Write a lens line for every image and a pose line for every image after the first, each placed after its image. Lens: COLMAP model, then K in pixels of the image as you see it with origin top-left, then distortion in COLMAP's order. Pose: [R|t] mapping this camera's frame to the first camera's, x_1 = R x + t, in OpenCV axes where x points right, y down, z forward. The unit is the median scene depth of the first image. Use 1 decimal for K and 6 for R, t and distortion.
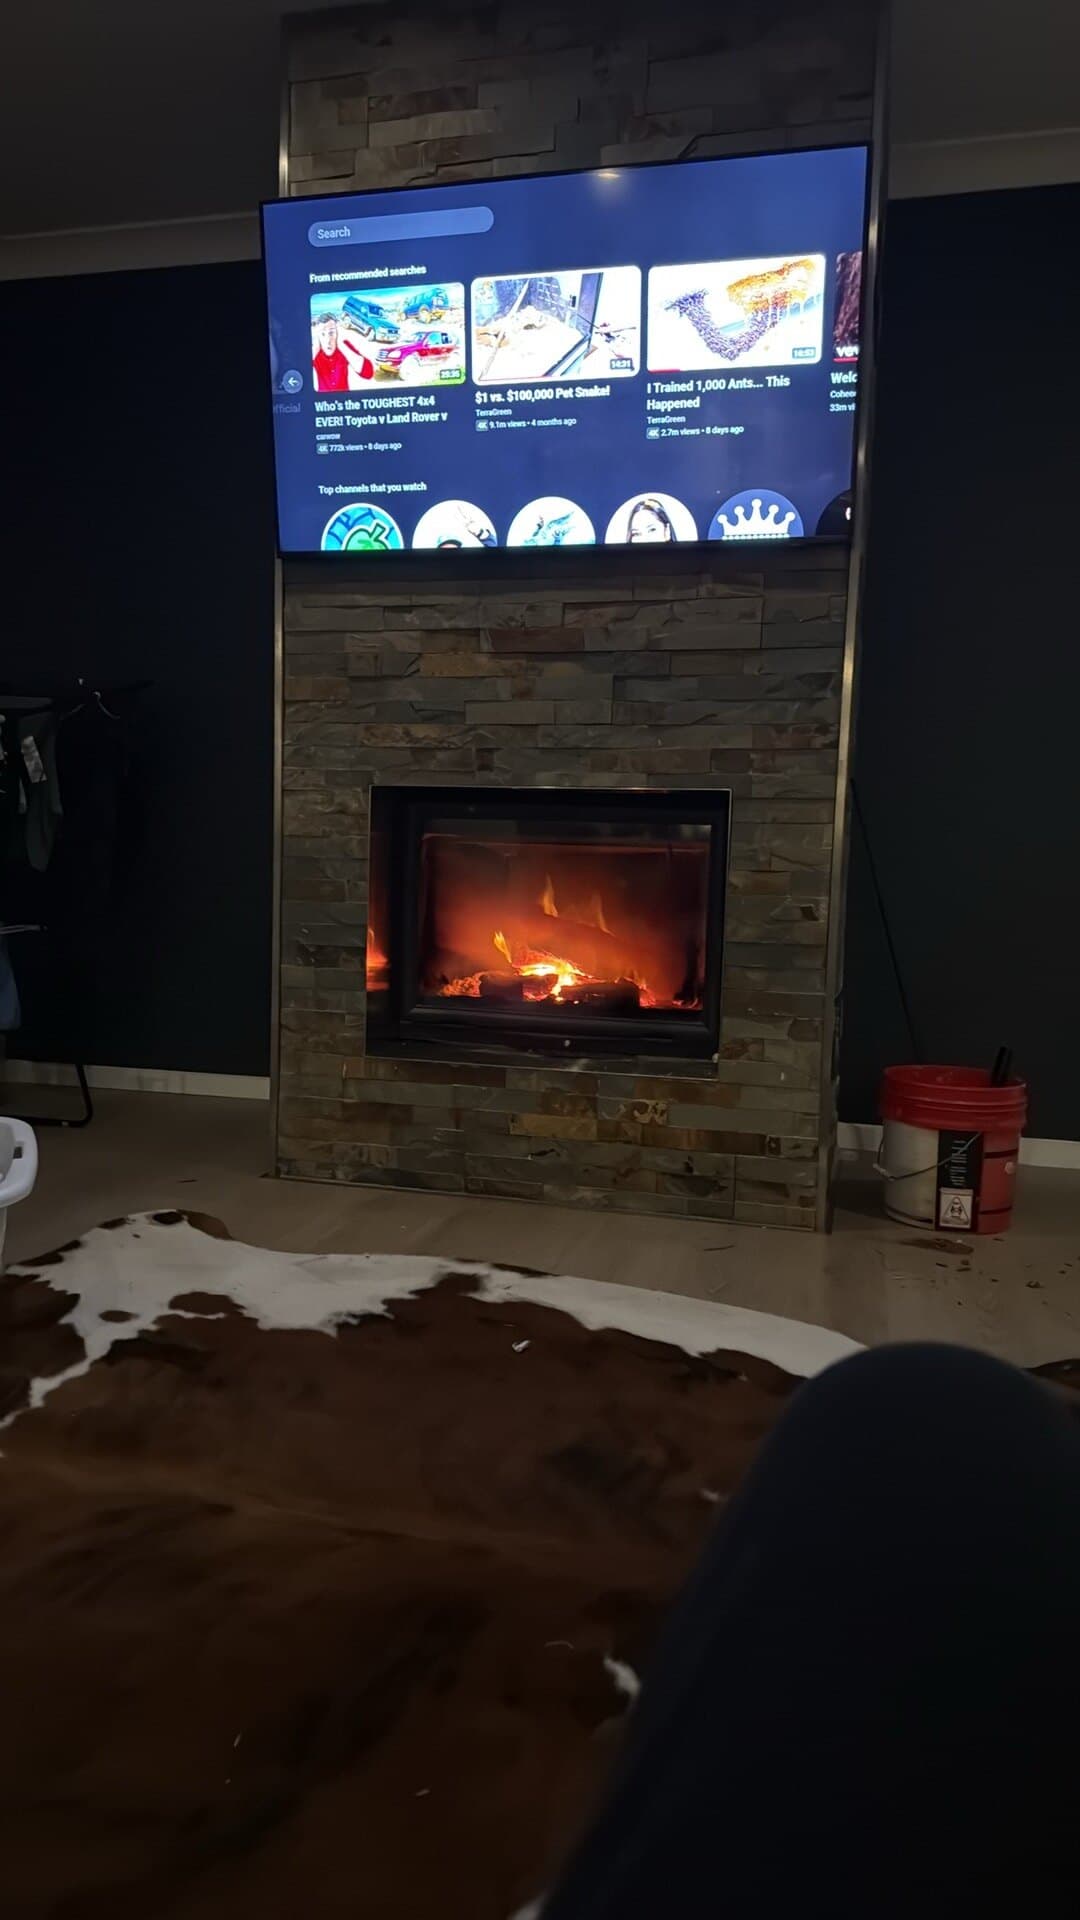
lens RADIAL K [[1348.8, 0, 540.0], [0, 1348.8, 960.0], [0, 0, 1]] dist [0.150205, -0.274155]
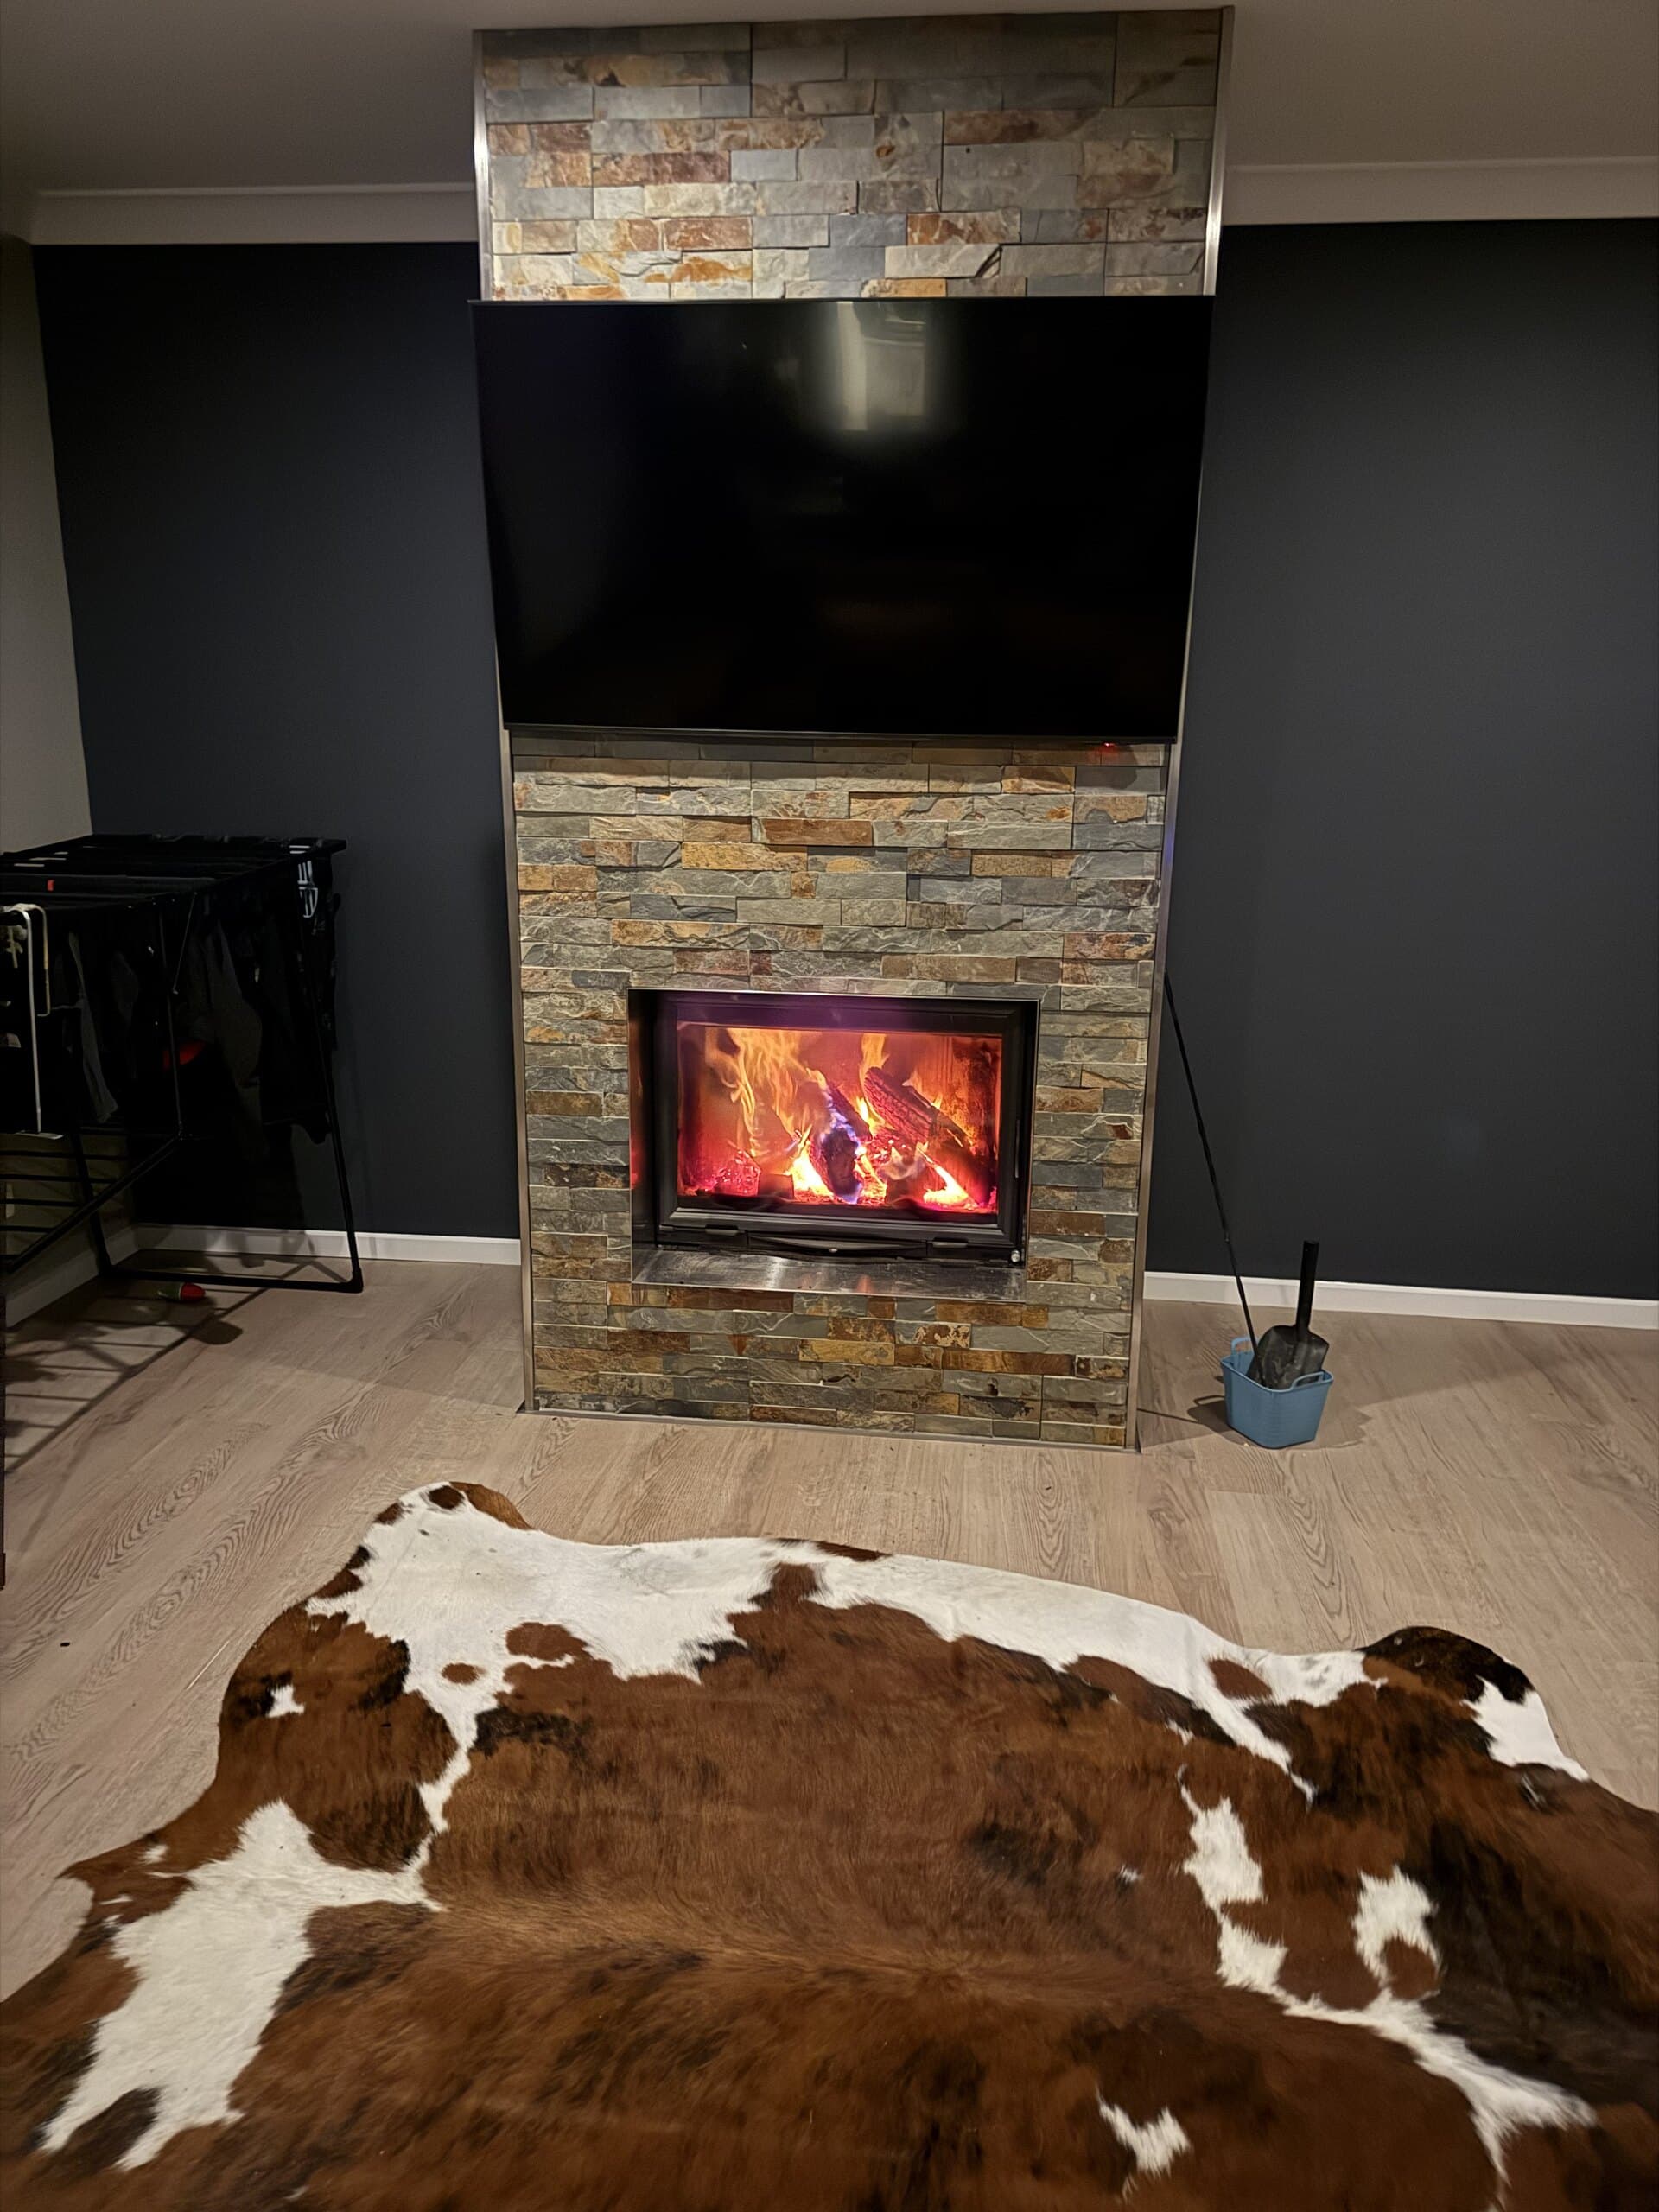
lens RADIAL K [[1653.7, 0, 851.5], [0, 1653.7, 1101.8], [0, 0, 1]] dist [0.150838, -0.279305]
pose [[0.989454, -0.049555, 0.136106, -0.137703], [0.024968, 0.983942, 0.176732, -0.254693], [-0.142678, -0.171470, 0.974803, -0.085327]]
